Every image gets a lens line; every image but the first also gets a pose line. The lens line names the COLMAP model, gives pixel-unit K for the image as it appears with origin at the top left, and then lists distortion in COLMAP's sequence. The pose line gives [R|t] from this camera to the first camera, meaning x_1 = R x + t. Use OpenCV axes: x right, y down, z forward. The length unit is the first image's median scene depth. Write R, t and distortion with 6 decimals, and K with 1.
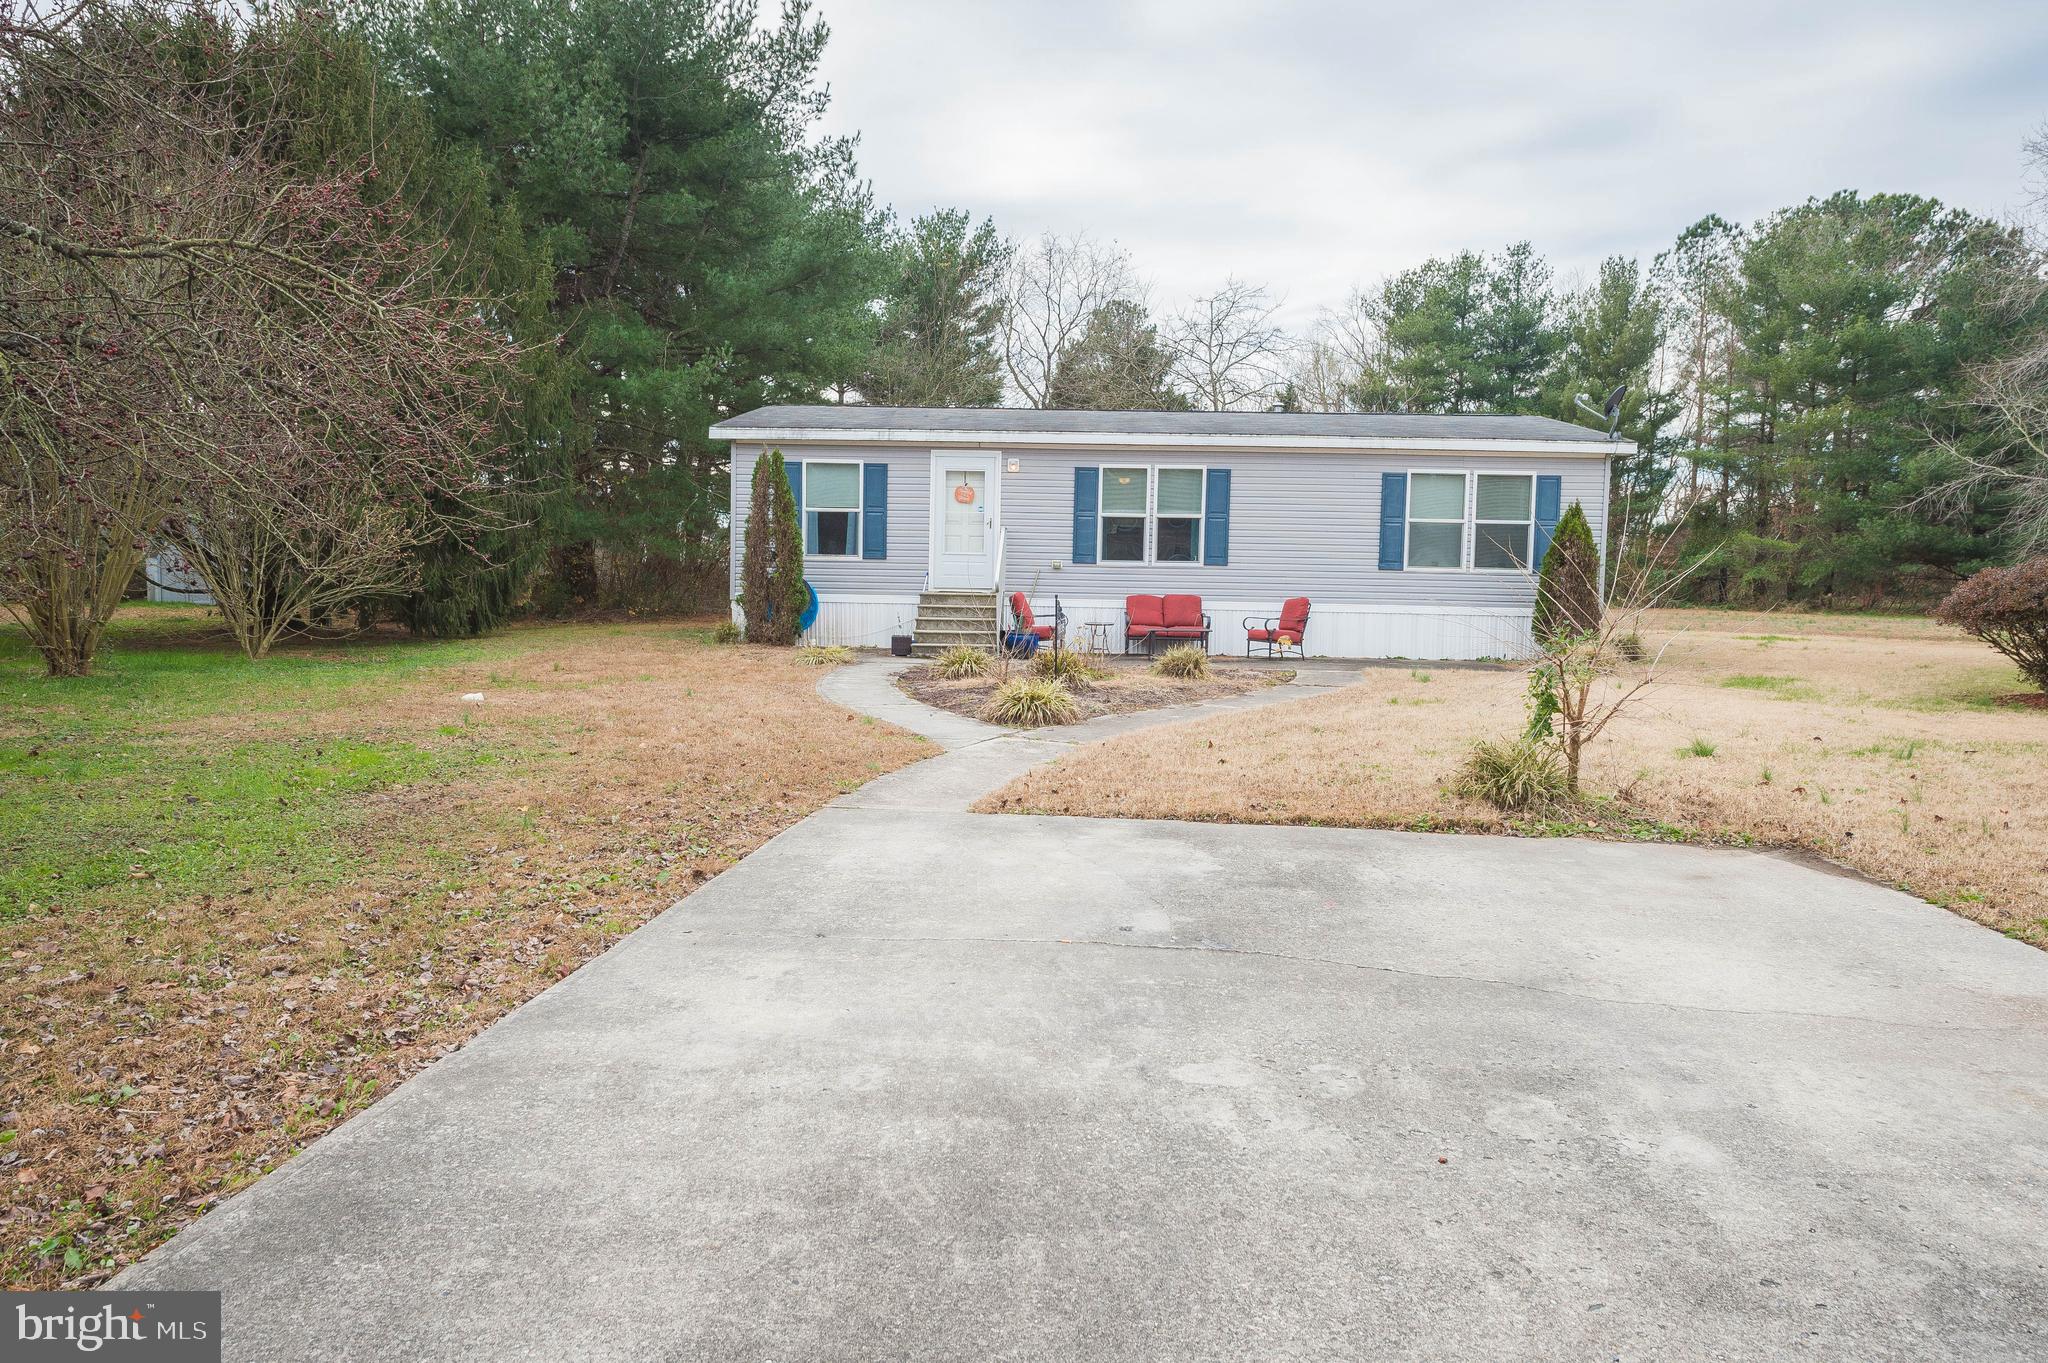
lens RADIAL K [[1457.2, 0, 1026.5], [0, 1457.2, 682.5], [0, 0, 1]] dist [0.004625, 0.002265]
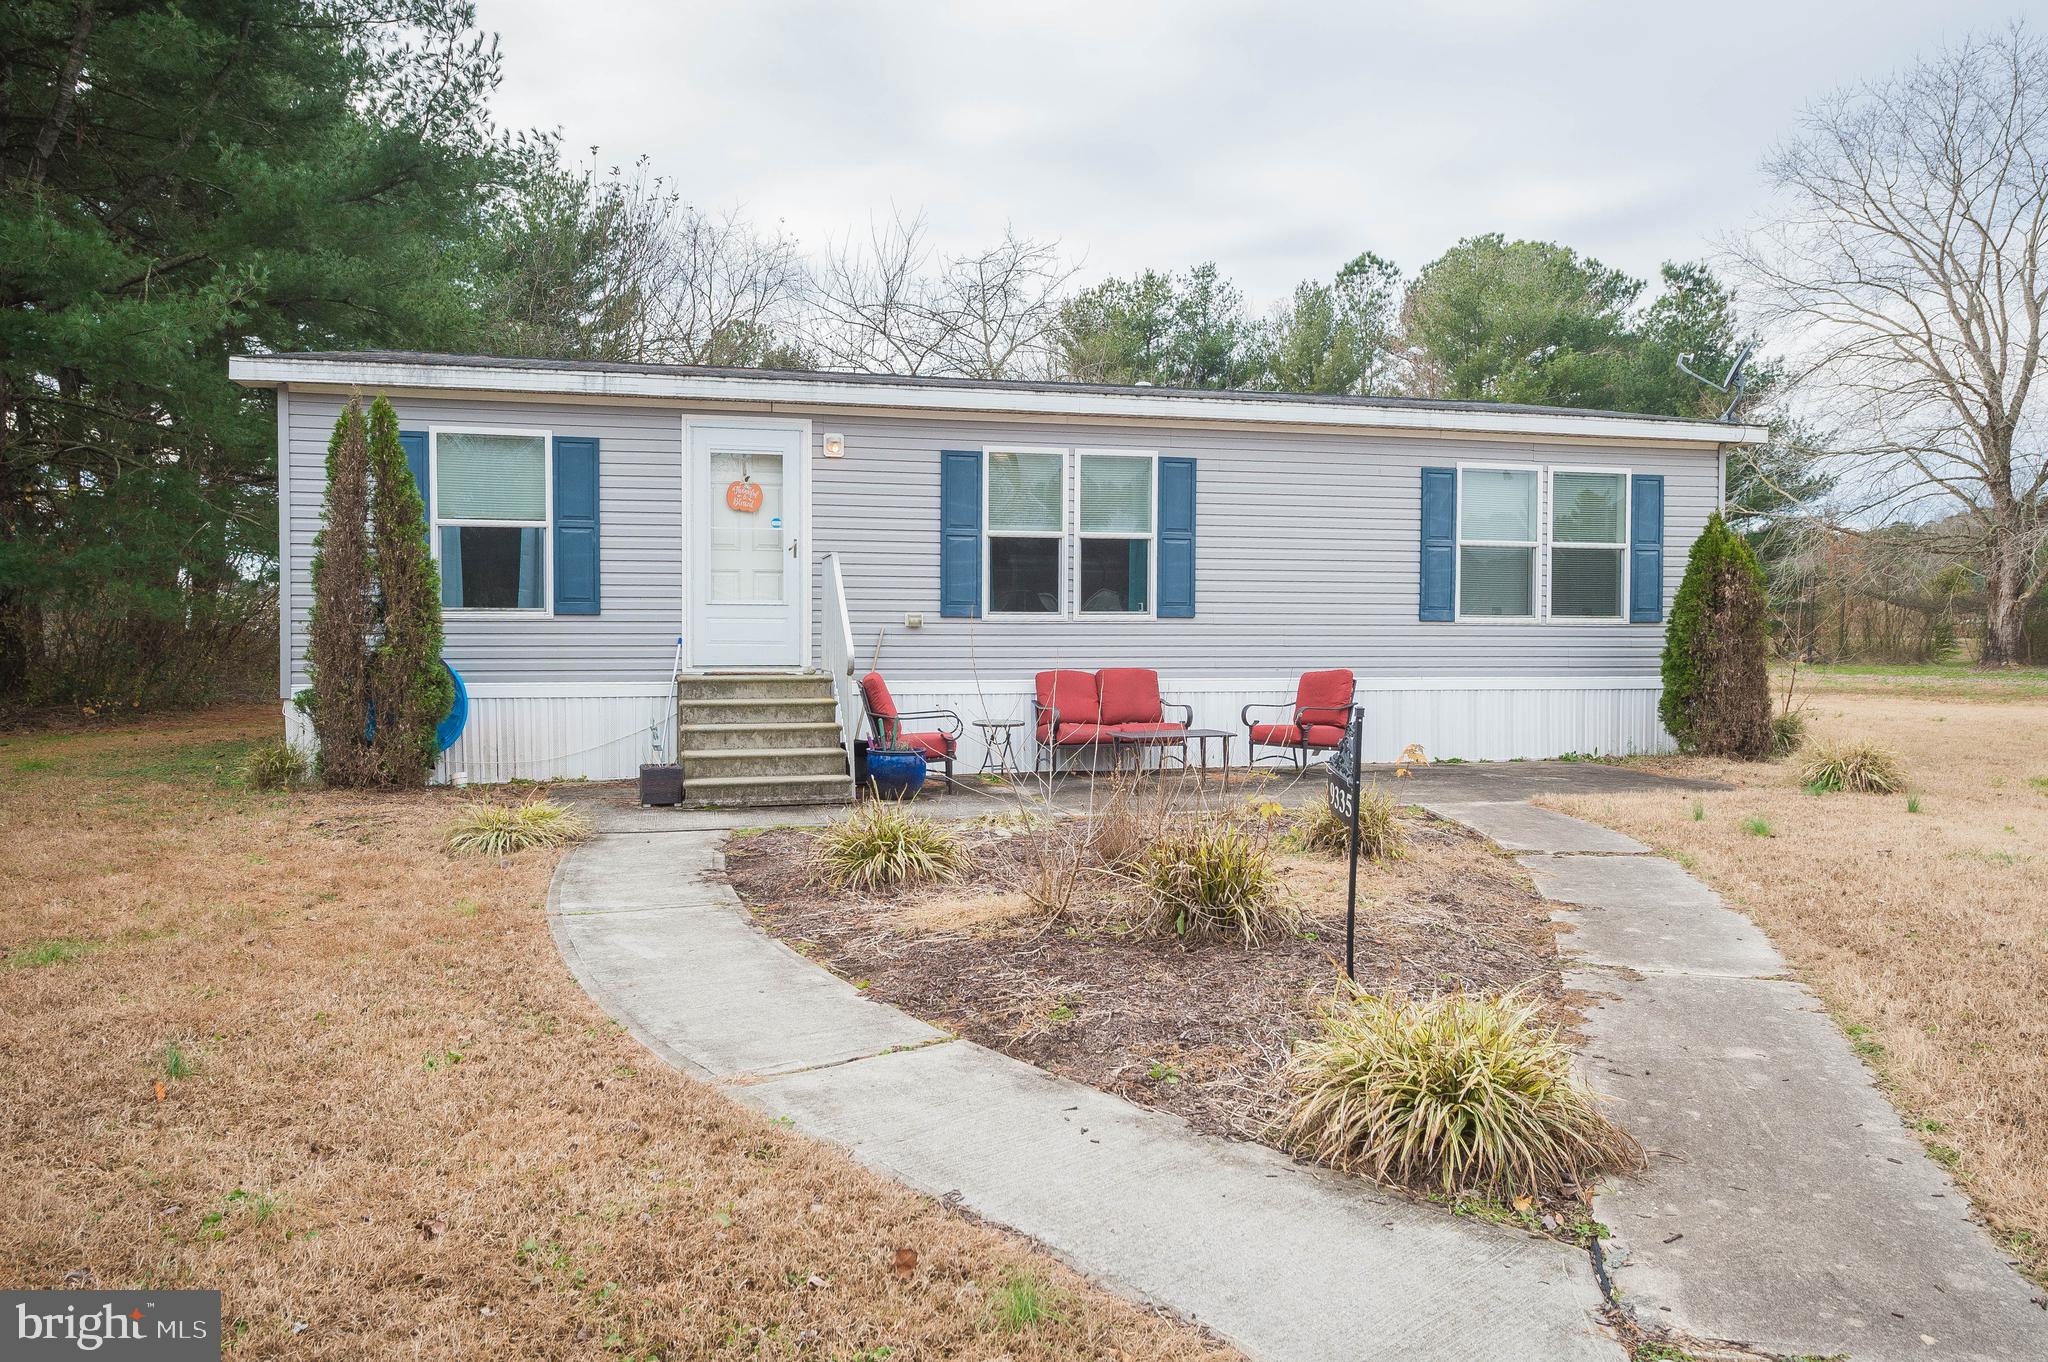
lens RADIAL K [[1457.2, 0, 1019.9], [0, 1457.2, 673.8], [0, 0, 1]] dist [0.004625, 0.002265]
pose [[0.960100, -0.024939, 0.278543, -0.098546], [0.036649, 0.998646, -0.036912, -0.037722], [-0.277246, 0.045647, 0.959714, 0.444906]]
